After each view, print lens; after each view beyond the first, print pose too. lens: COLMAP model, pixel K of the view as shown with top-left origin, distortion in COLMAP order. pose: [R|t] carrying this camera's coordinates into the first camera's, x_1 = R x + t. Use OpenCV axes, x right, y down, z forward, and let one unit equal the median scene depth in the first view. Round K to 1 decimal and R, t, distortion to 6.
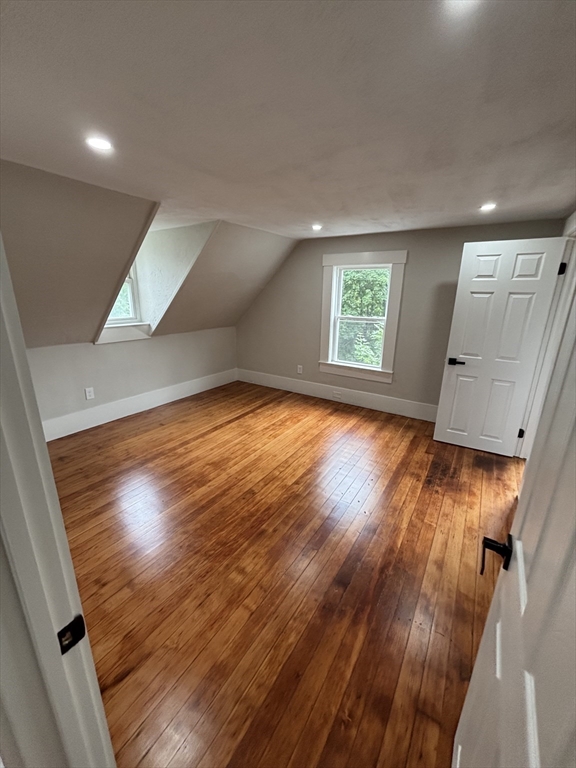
lens RADIAL K [[312.9, 0, 287.4], [0, 312.9, 383.3], [0, 0, 1]] dist [-0.002801, 0.000252]
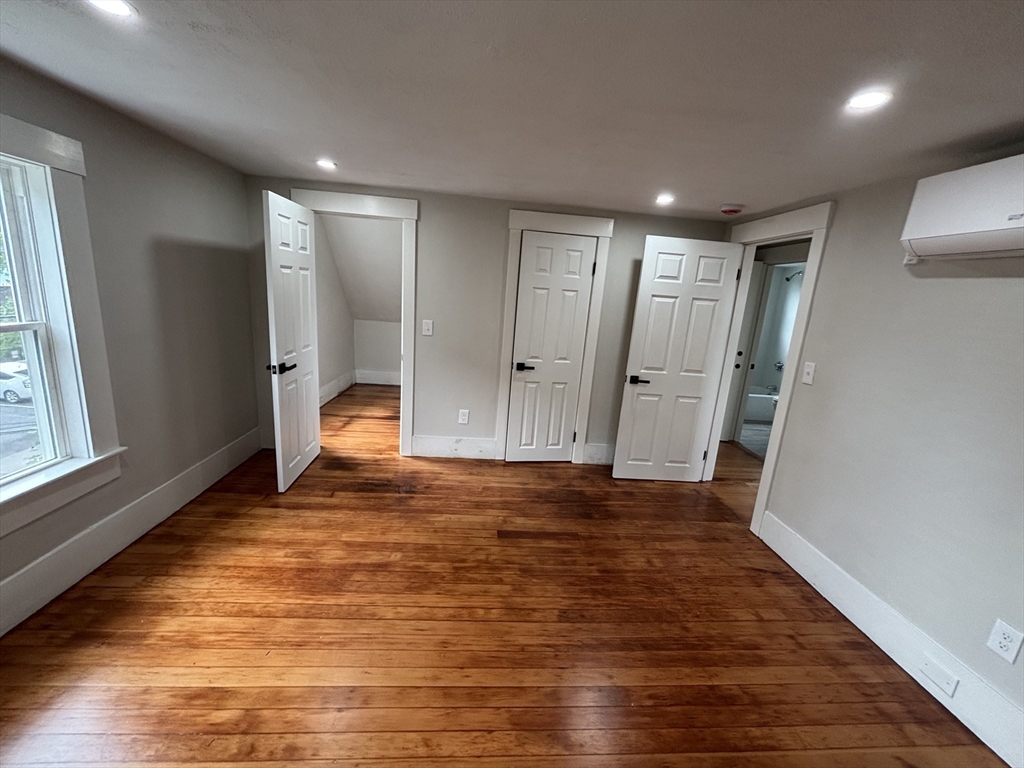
lens RADIAL K [[417.2, 0, 512.2], [0, 417.2, 381.9], [0, 0, 1]] dist [-0.002801, 0.000252]
pose [[-0.600306, -0.233916, 0.764798, -0.536192], [0.139500, 0.910988, 0.388125, -0.375288], [-0.787511, 0.339683, -0.514240, 1.260502]]
